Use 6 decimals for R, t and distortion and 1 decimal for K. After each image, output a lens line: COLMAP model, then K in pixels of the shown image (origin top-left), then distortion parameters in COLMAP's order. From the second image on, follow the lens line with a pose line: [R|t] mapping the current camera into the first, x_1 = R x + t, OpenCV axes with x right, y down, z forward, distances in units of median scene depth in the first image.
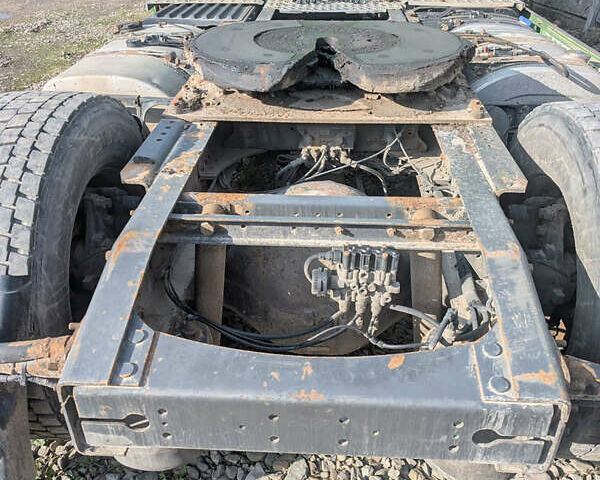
lens RADIAL K [[572.2, 0, 300.0], [0, 572.2, 240.0], [0, 0, 1]] dist [0.031446, -0.013763]
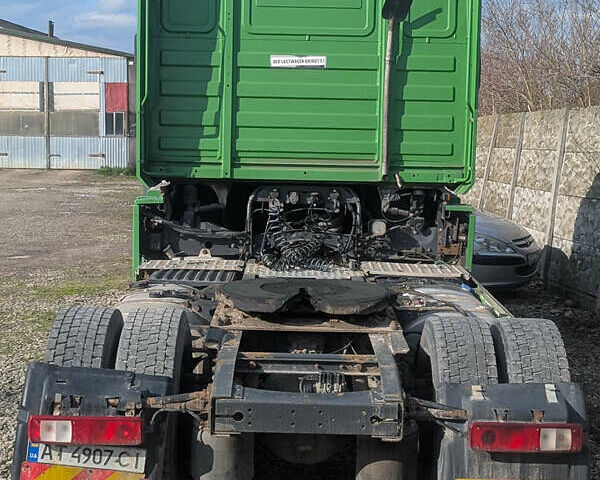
lens RADIAL K [[572.2, 0, 300.0], [0, 572.2, 240.0], [0, 0, 1]] dist [0.031446, -0.013763]
pose [[0.998763, 0.019903, 0.045564, -0.057133], [0.001640, 0.902694, -0.430280, 0.276777], [-0.049694, 0.429822, 0.901545, -0.636877]]
